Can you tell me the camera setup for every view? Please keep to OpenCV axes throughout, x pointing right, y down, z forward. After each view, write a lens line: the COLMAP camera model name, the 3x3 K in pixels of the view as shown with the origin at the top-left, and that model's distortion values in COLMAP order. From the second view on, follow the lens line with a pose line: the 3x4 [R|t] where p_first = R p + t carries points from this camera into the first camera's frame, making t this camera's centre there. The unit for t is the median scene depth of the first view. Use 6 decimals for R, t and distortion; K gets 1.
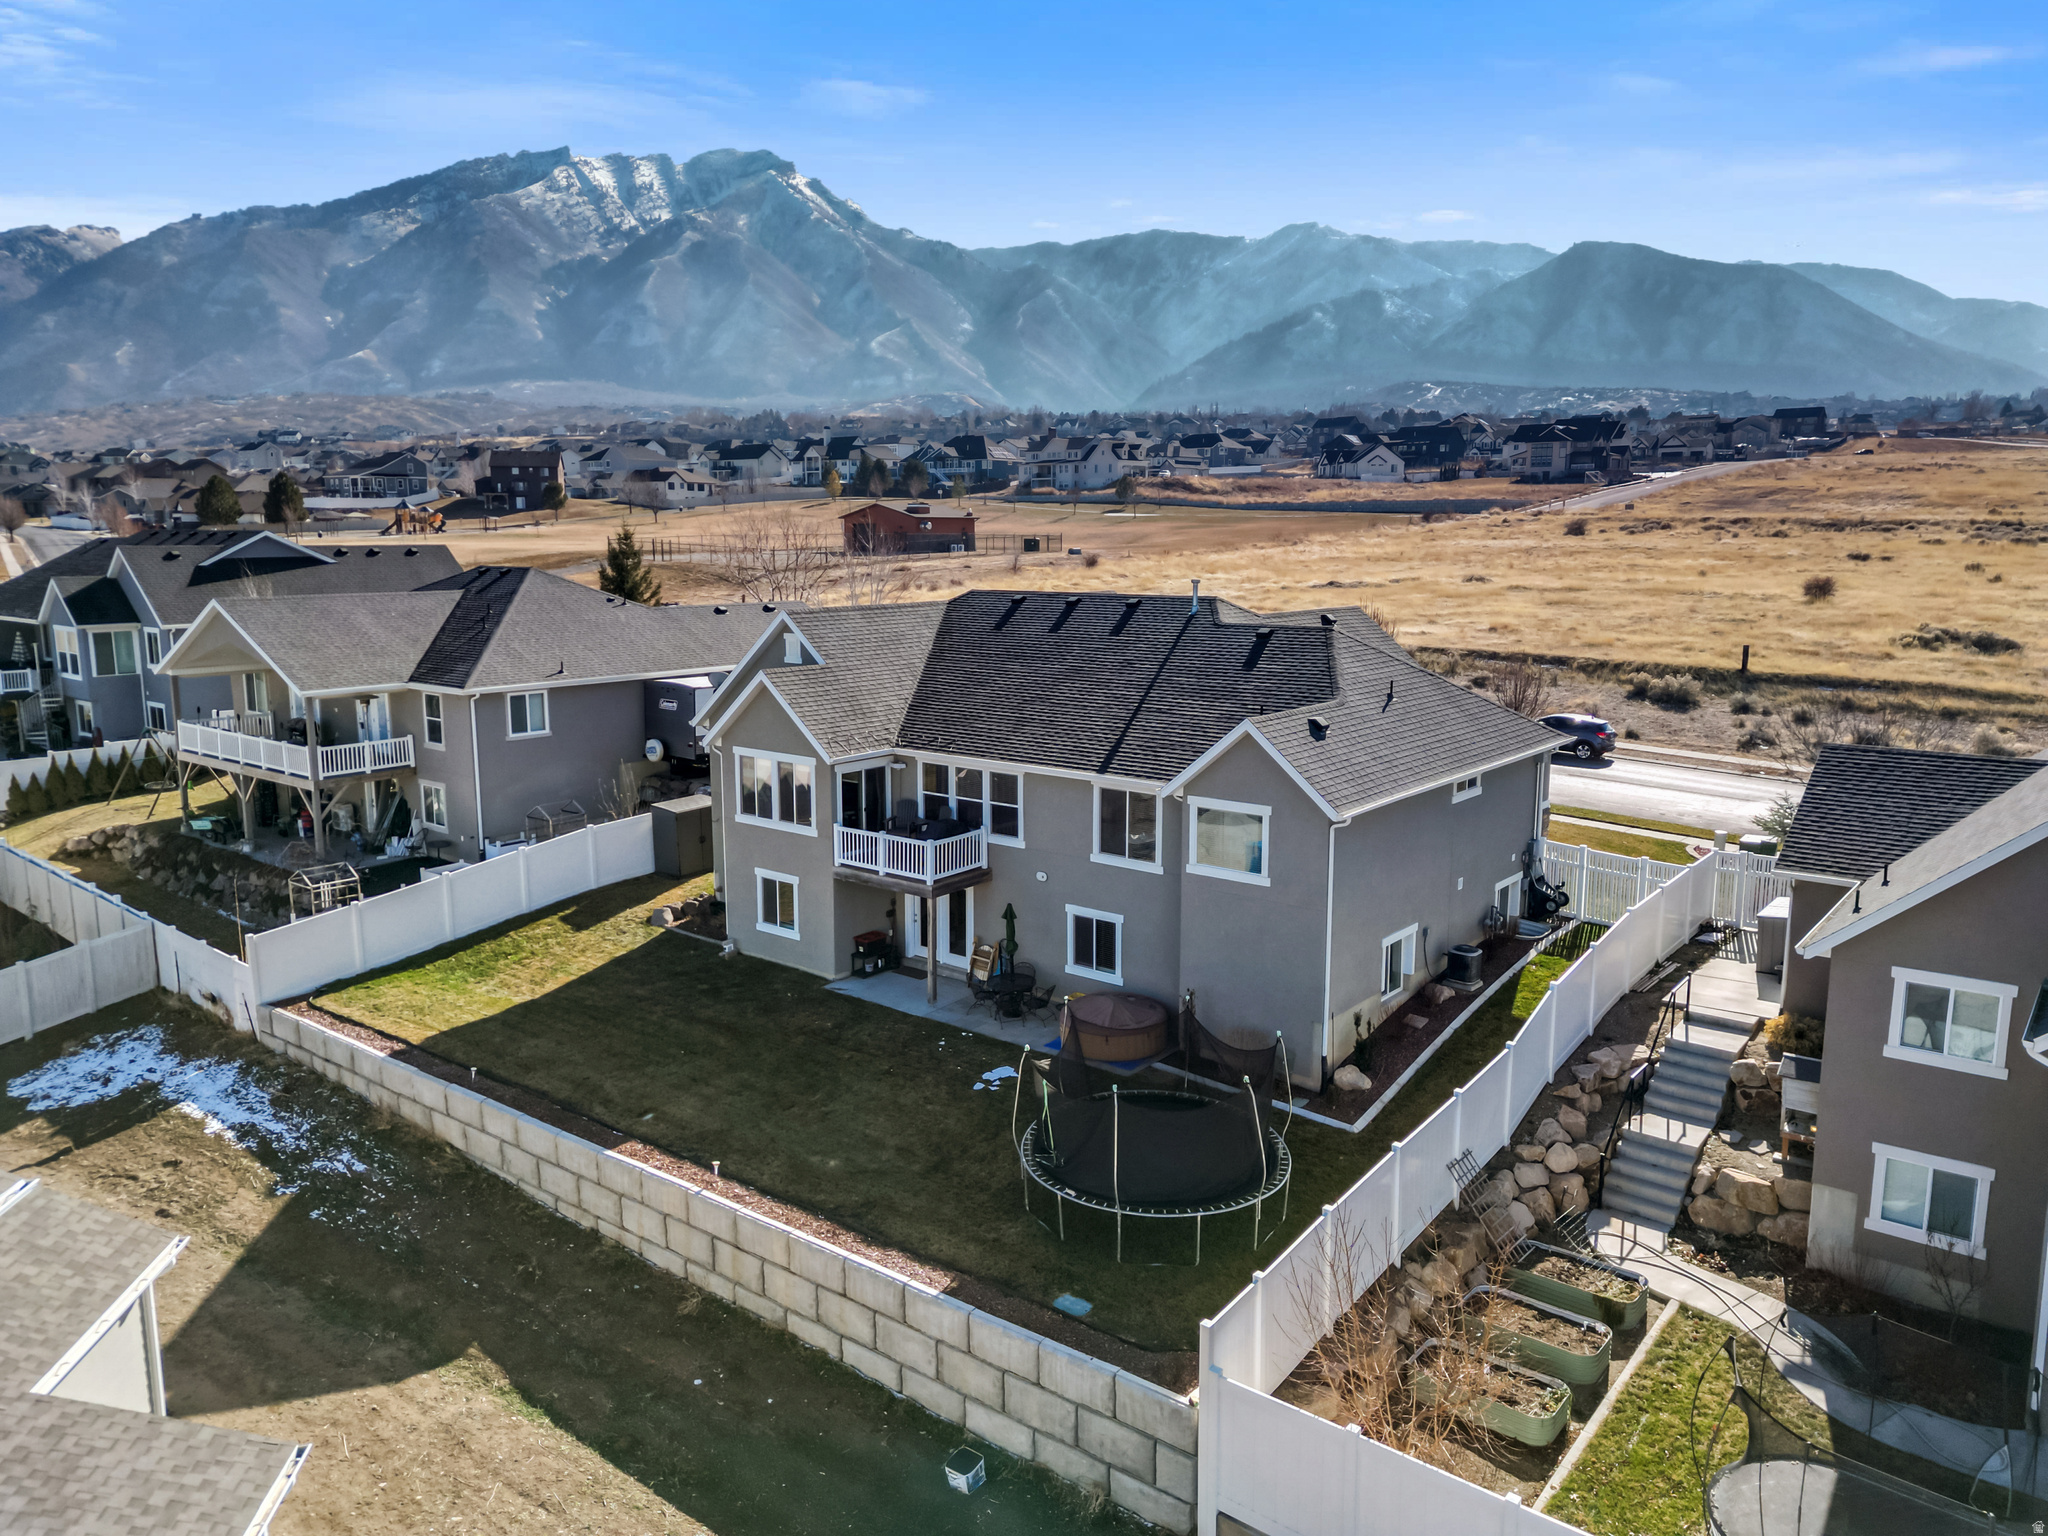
lens RADIAL K [[1425.5, 0, 1024.0], [0, 1425.5, 768.0], [0, 0, 1]] dist [0.083952, -0.084133]
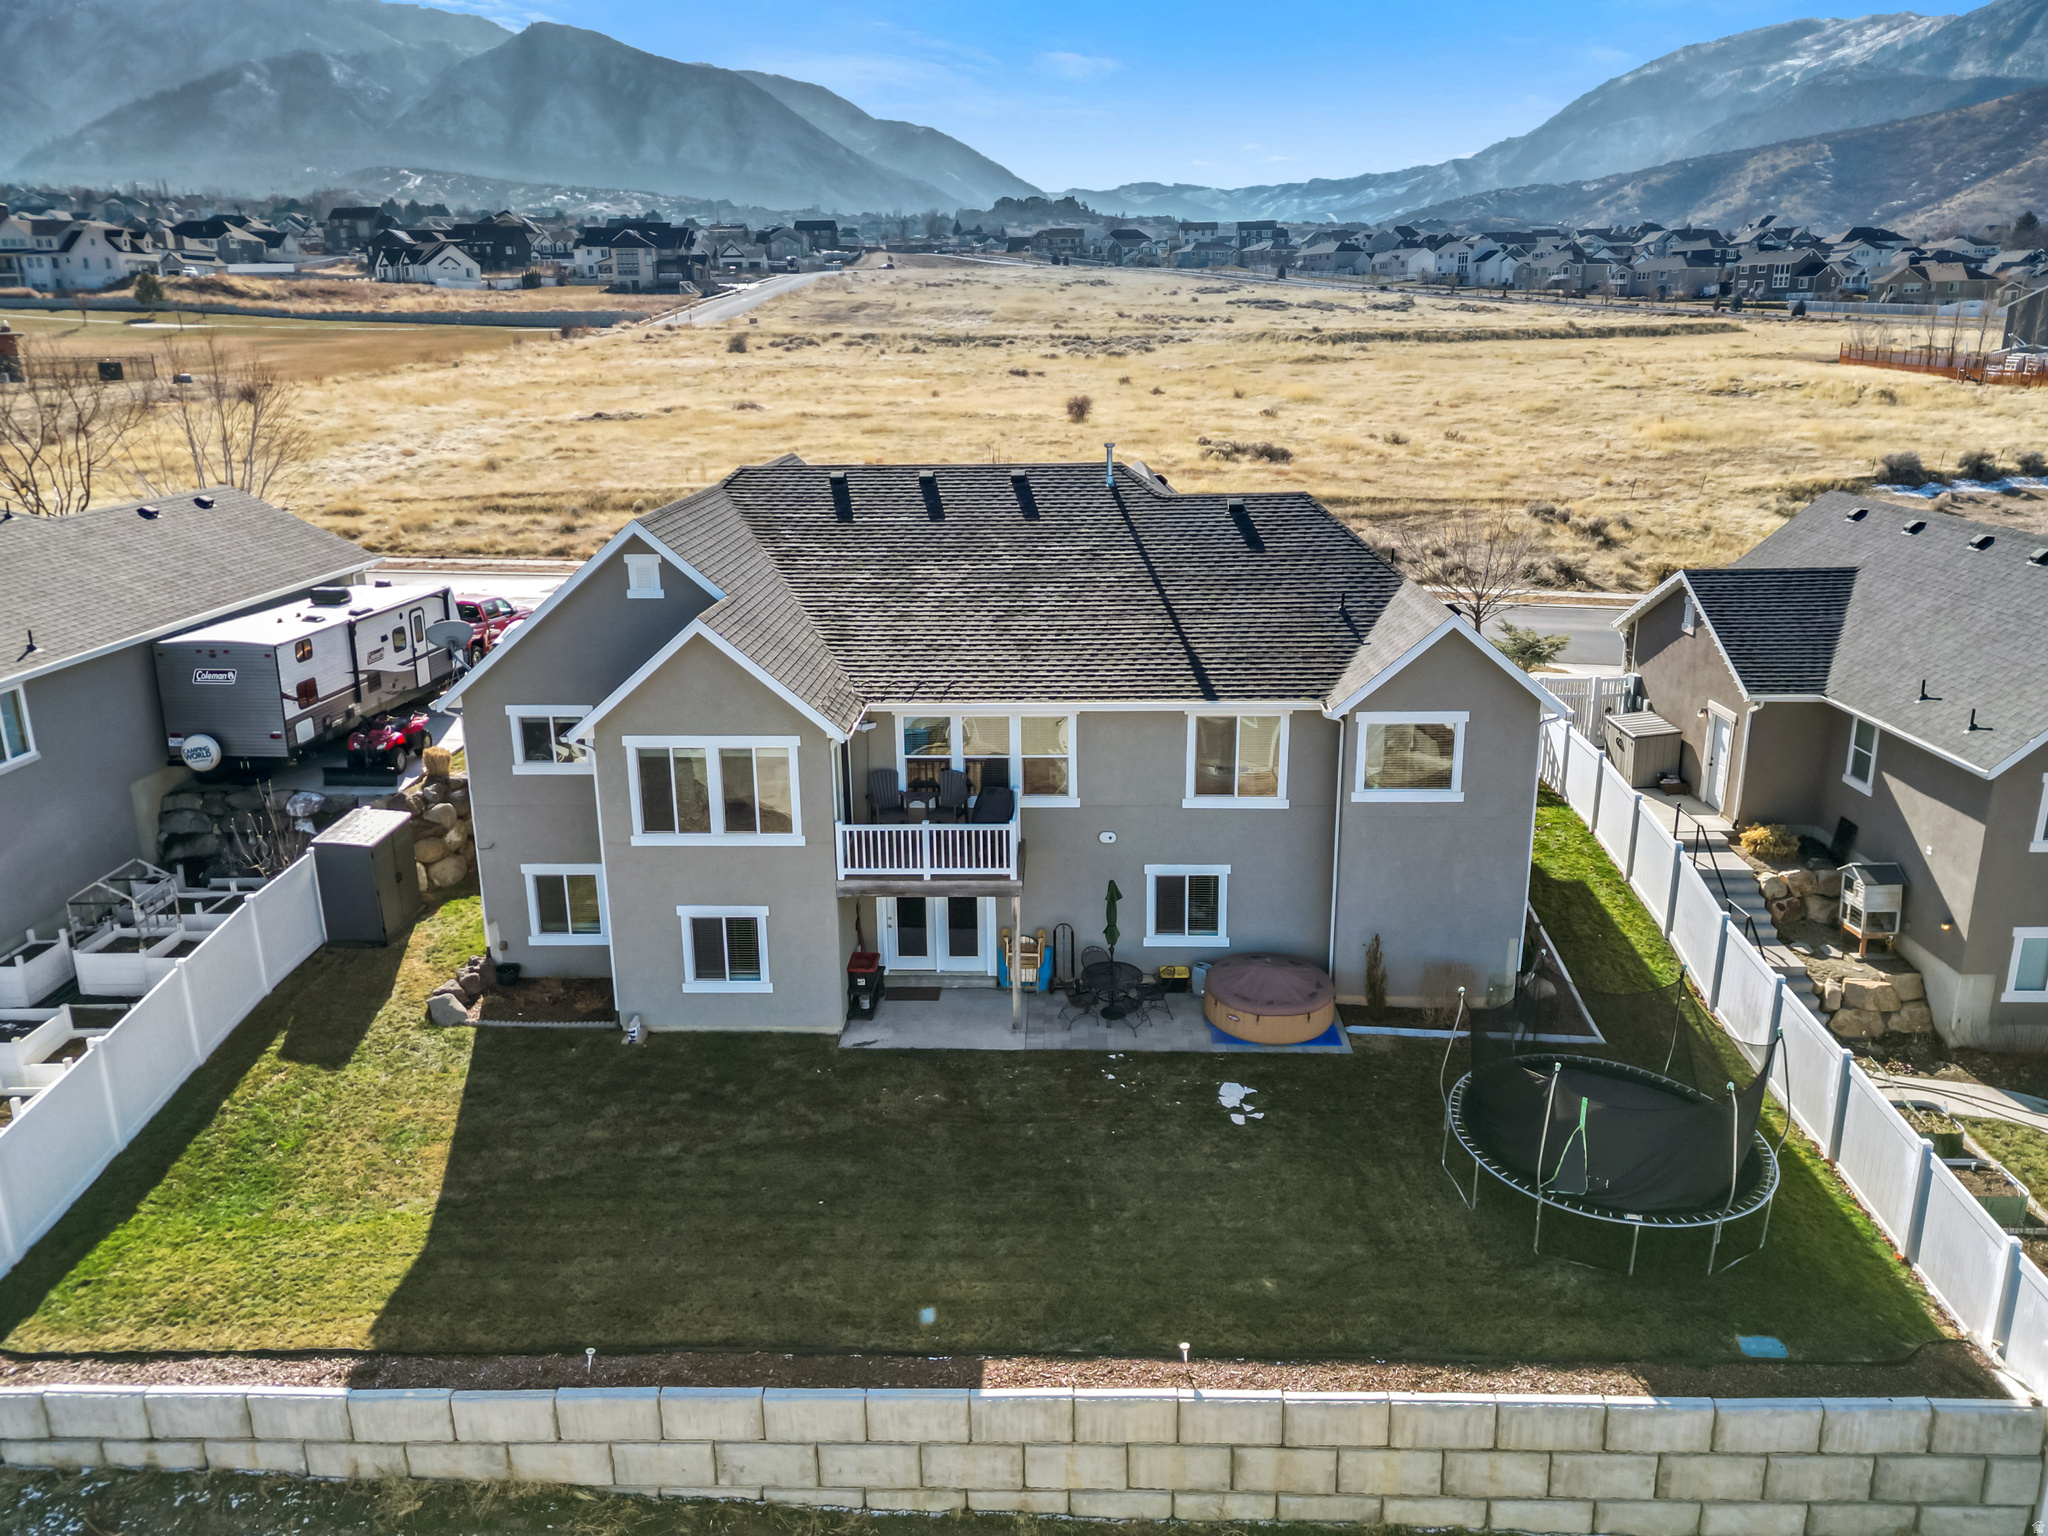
lens RADIAL K [[1488.3, 0, 1056.5], [0, 1488.3, 758.1], [0, 0, 1]] dist [0.058660, -0.038023]
pose [[0.800849, -0.172249, 0.573560, -0.453491], [0.110030, 0.983760, 0.141807, -0.083673], [-0.588672, -0.050457, 0.806796, 0.331291]]
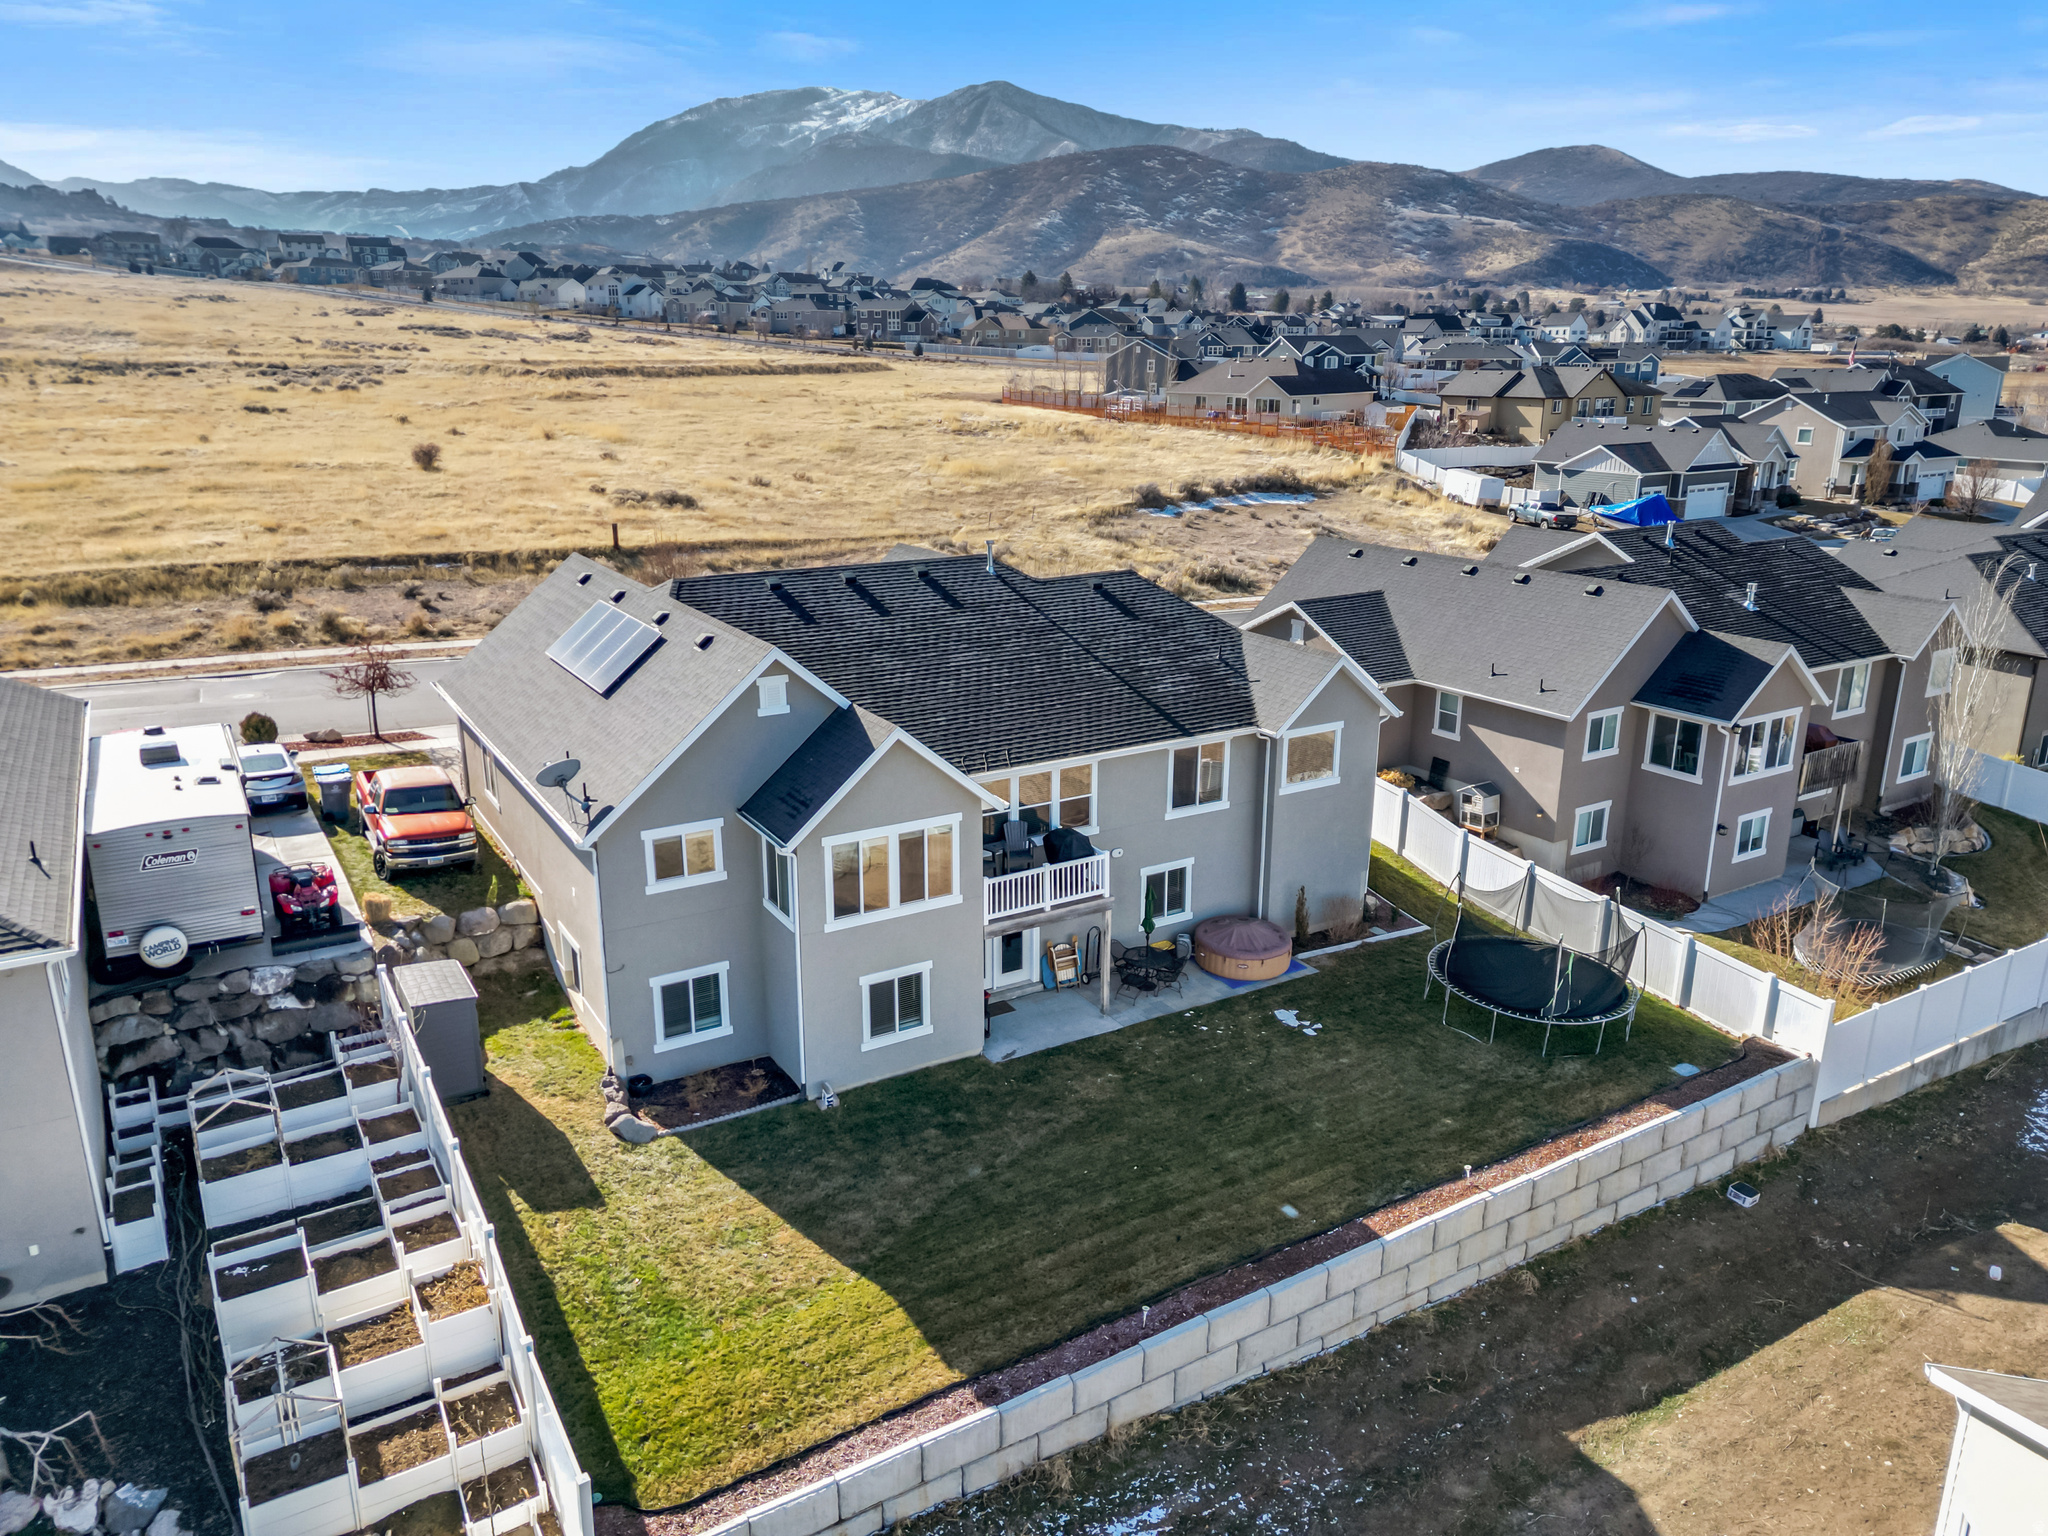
lens RADIAL K [[1386.2, 0, 1061.6], [0, 1386.2, 762.5], [0, 0, 1]] dist [0.068409, -0.045083]
pose [[0.344328, -0.265740, 0.900456, -0.826388], [0.154952, 0.962038, 0.224661, -0.202542], [-0.925974, 0.062171, 0.372434, 0.627505]]
